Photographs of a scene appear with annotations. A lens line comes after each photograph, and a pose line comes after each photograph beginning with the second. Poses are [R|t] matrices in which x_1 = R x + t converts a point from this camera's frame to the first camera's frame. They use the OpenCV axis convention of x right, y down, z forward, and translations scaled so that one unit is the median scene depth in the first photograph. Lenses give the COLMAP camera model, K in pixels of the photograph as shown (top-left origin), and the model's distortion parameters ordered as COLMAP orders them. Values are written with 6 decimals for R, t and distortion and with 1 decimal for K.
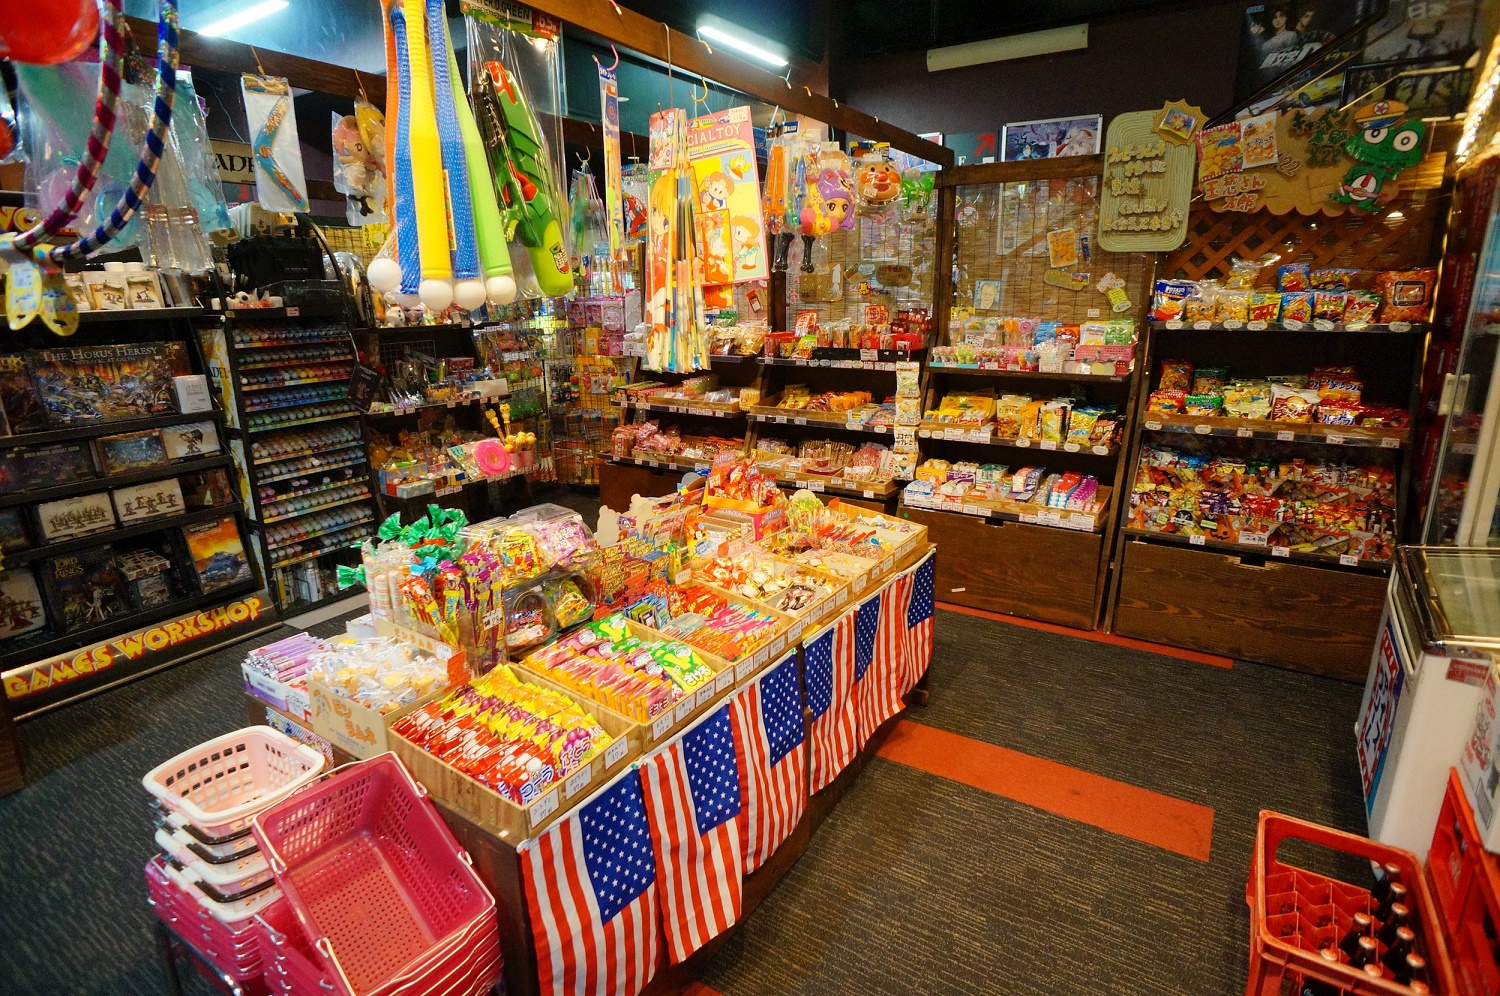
lens RADIAL K [[793.3, 0, 741.4], [0, 793.3, 484.2], [0, 0, 1]] dist [-0.038921, 0.022739]
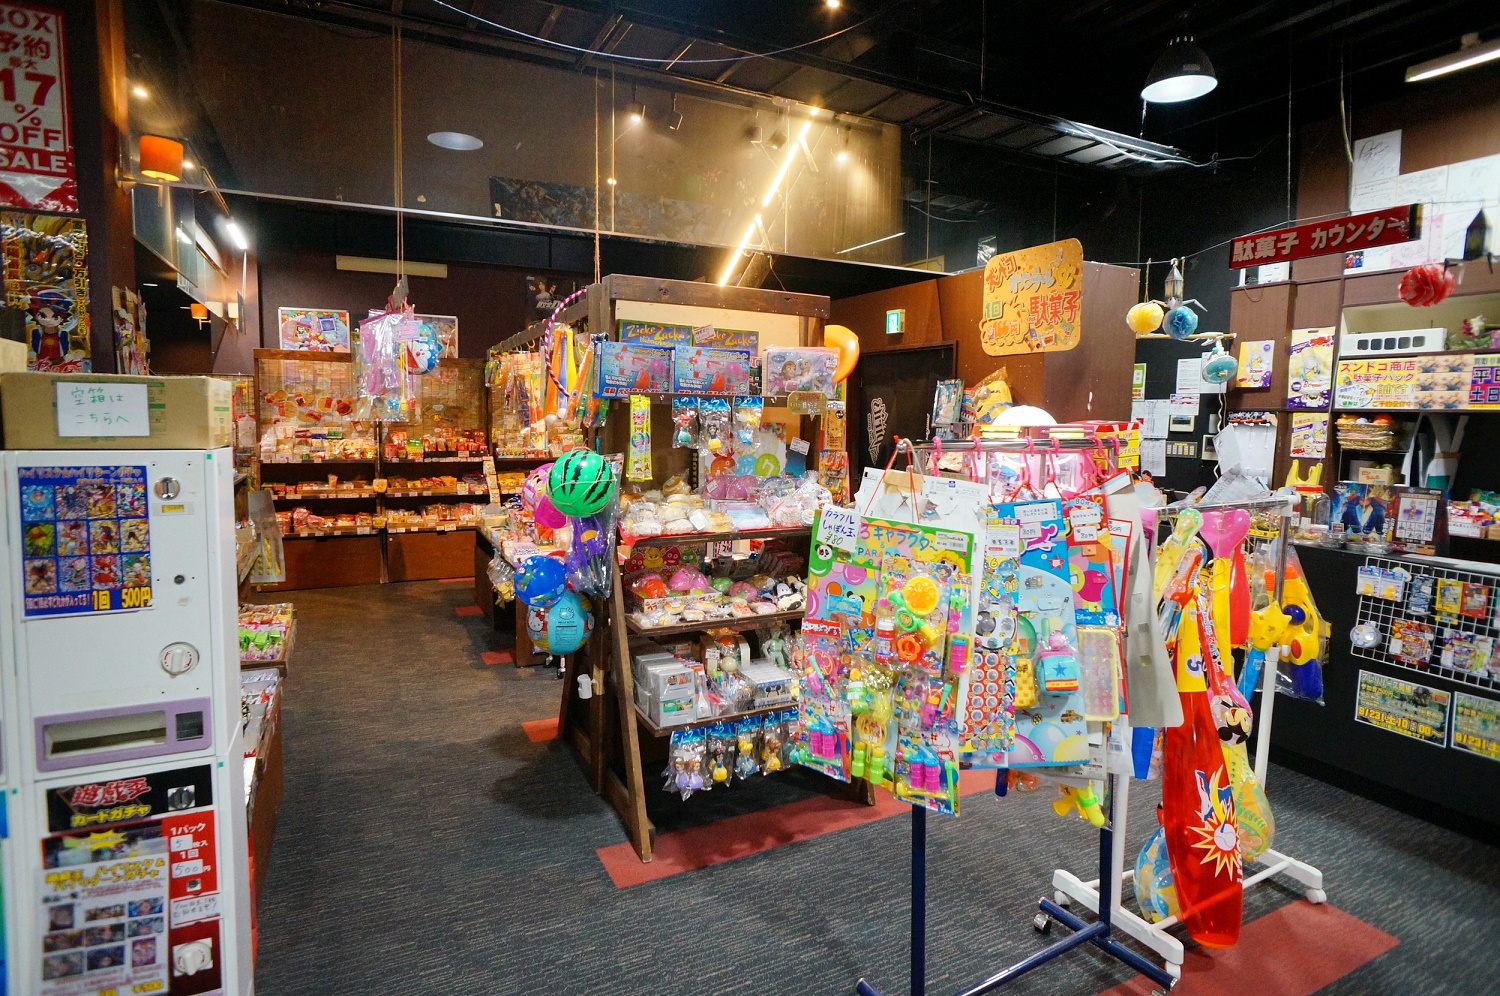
lens RADIAL K [[793.3, 0, 741.4], [0, 793.3, 484.2], [0, 0, 1]] dist [-0.038921, 0.022739]
pose [[0.509725, -0.053064, 0.858699, -1.031138], [0.193957, 0.979489, -0.054605, 0.122905], [-0.838189, 0.194384, 0.509563, -0.429631]]
